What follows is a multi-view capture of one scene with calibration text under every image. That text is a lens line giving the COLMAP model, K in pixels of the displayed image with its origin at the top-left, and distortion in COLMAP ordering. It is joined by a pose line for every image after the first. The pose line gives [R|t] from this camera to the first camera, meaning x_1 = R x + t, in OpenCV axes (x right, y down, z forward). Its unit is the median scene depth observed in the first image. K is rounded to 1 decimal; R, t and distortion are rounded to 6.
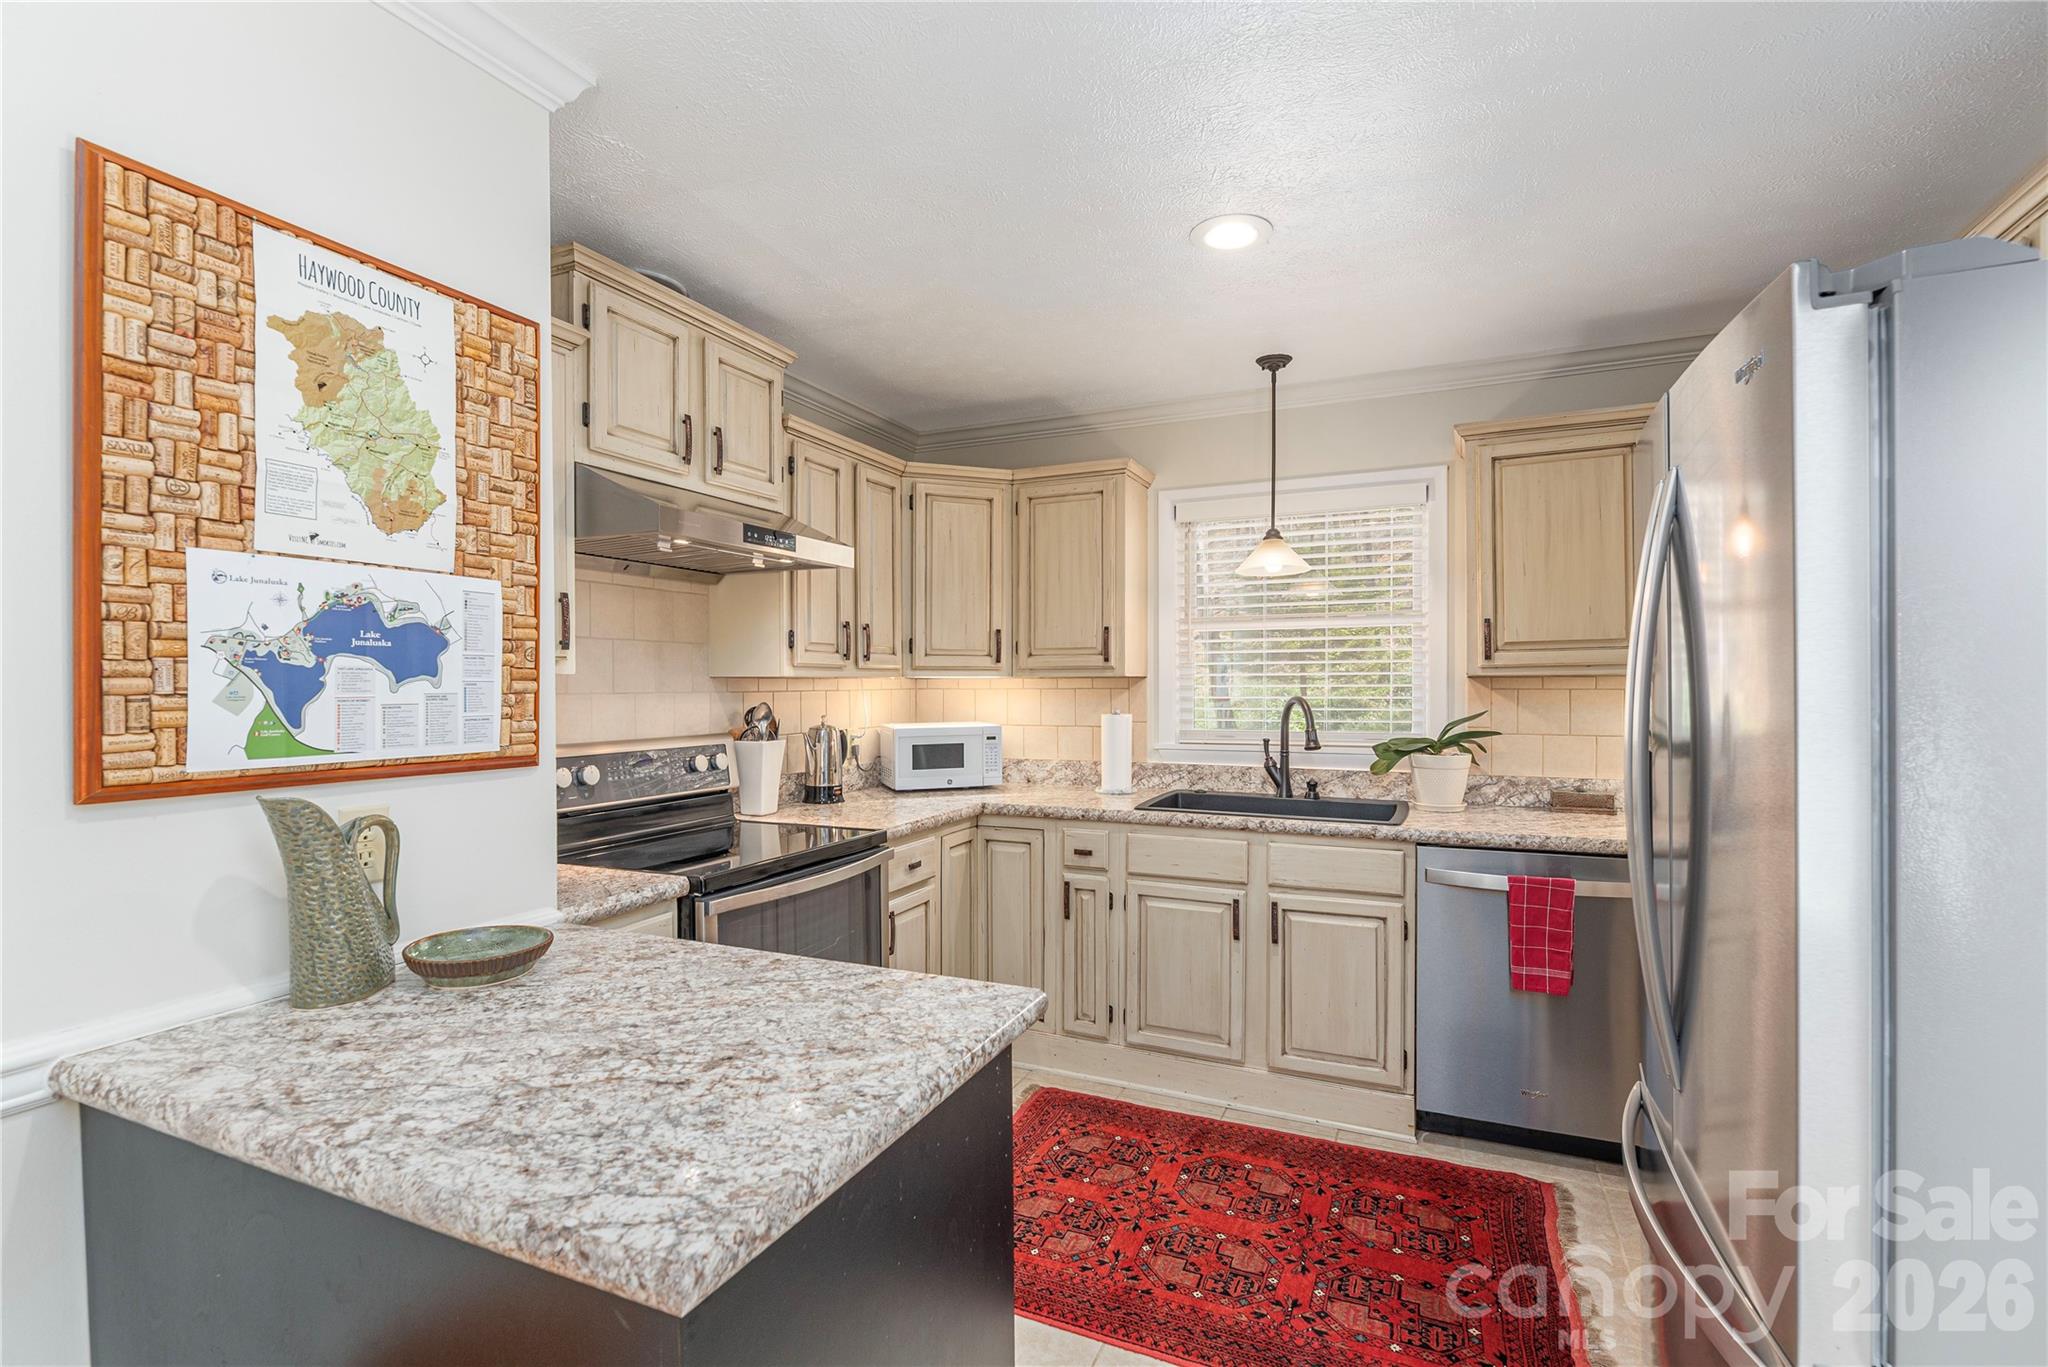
lens RADIAL K [[959.0, 0, 1016.1], [0, 959.0, 693.0], [0, 0, 1]] dist [0.003126, -0.000018]
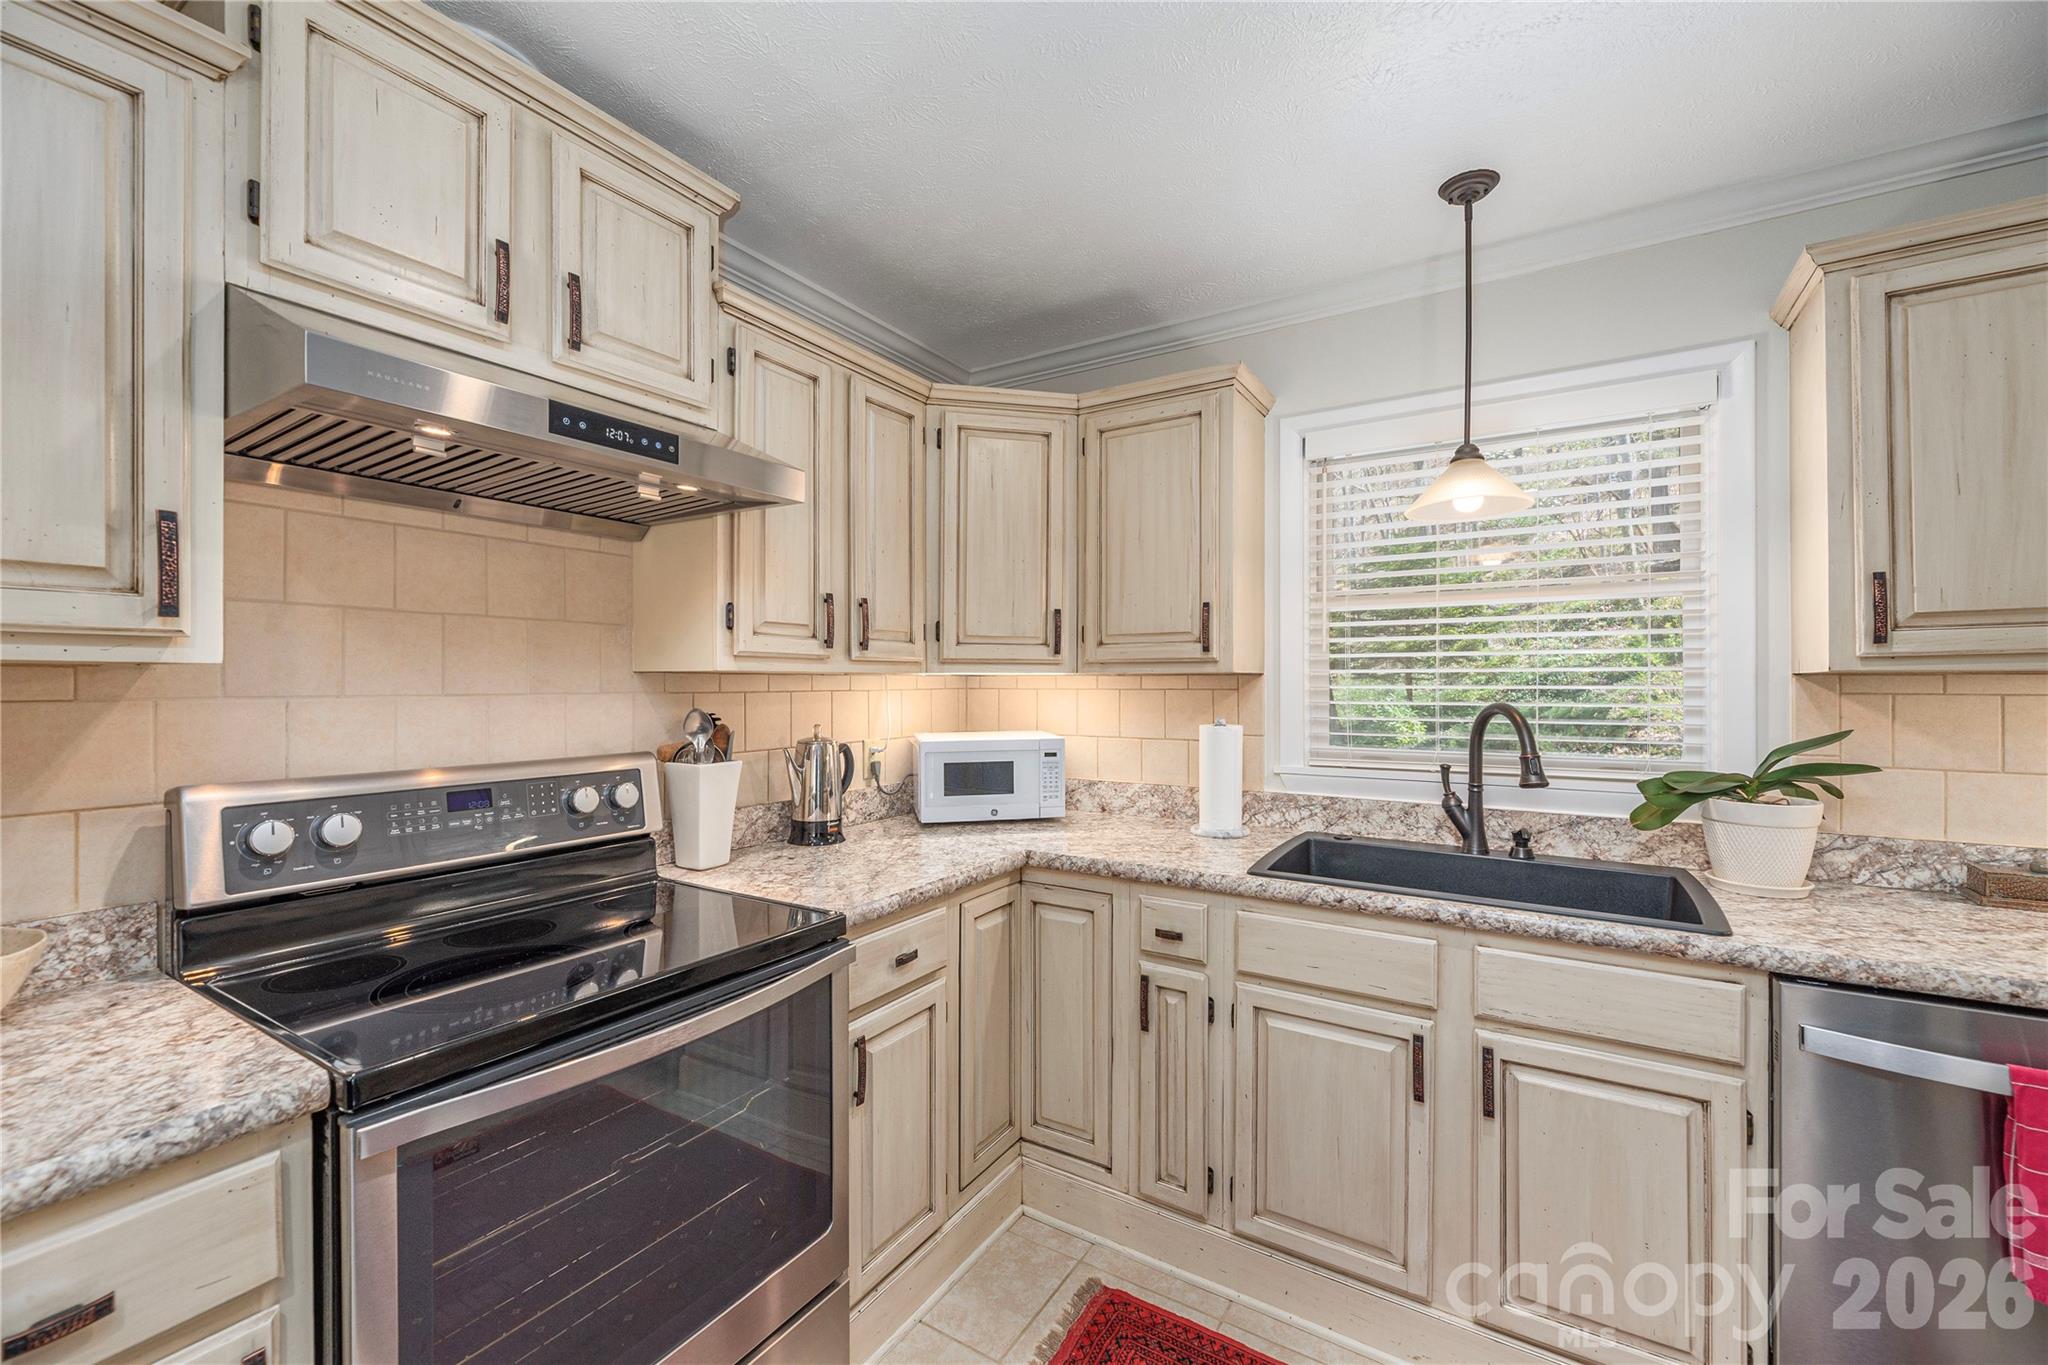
lens RADIAL K [[836.1, 0, 1023.0], [0, 836.1, 680.2], [0, 0, 1]] dist [-0.002830, 0.000167]
pose [[0.991615, 0.002909, -0.129197, 0.044491], [-0.004455, 0.999922, -0.011674, -0.004375], [0.129153, 0.012151, 0.991550, 0.412016]]
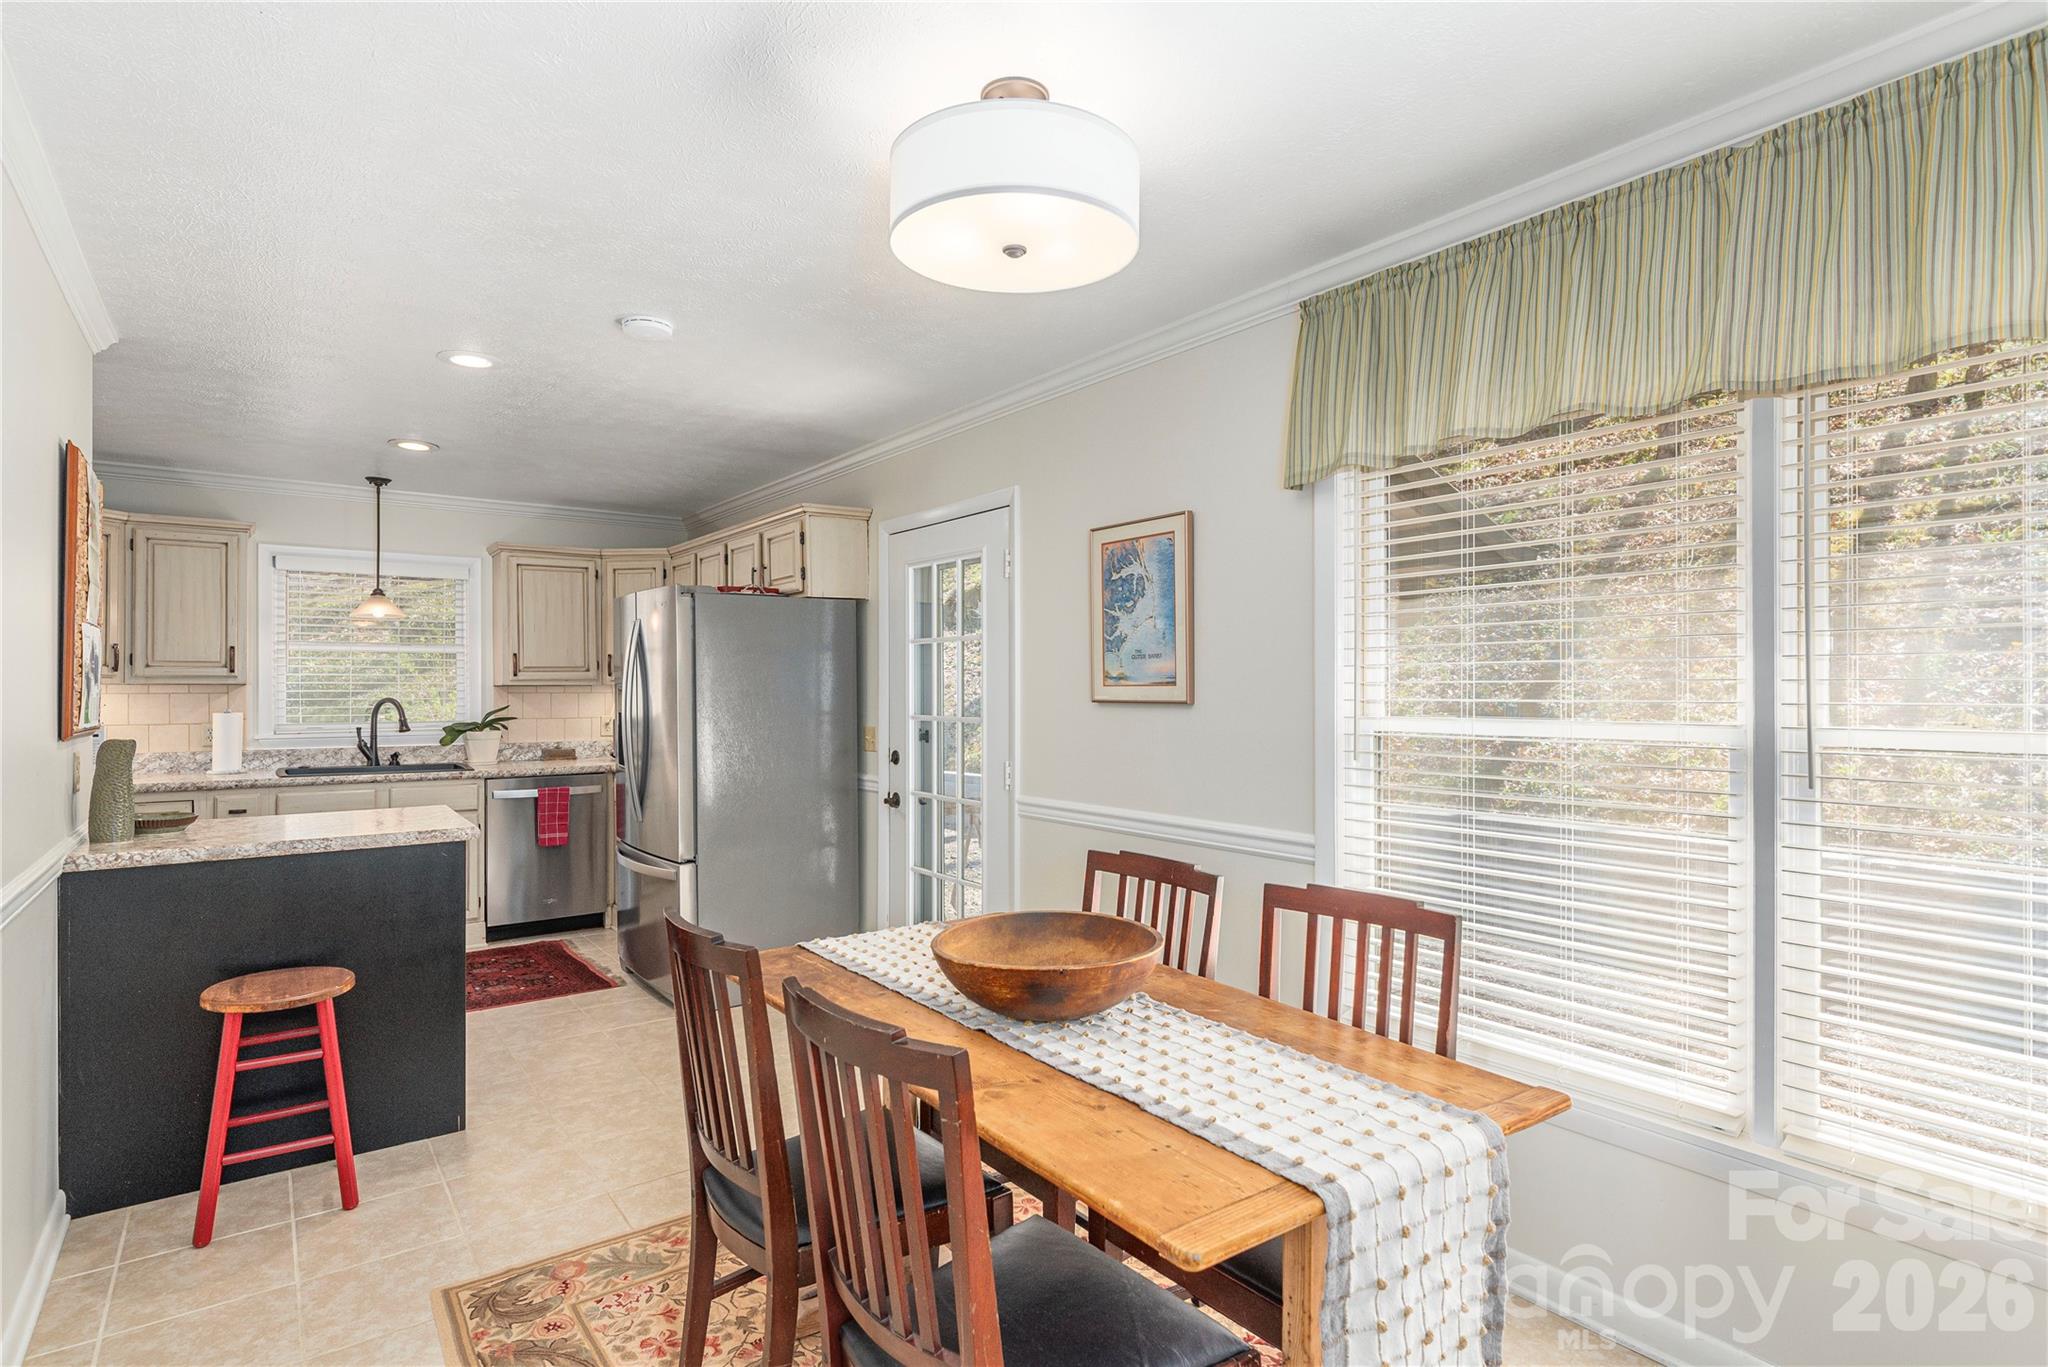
lens RADIAL K [[1039.7, 0, 1025.9], [0, 1039.7, 690.2], [0, 0, 1]] dist [-0.000116, -0.000049]
pose [[0.483310, 0.001576, 0.875448, -0.701506], [0.007278, 0.999957, -0.005819, 0.008974], [-0.875419, 0.009184, 0.483278, -0.725347]]
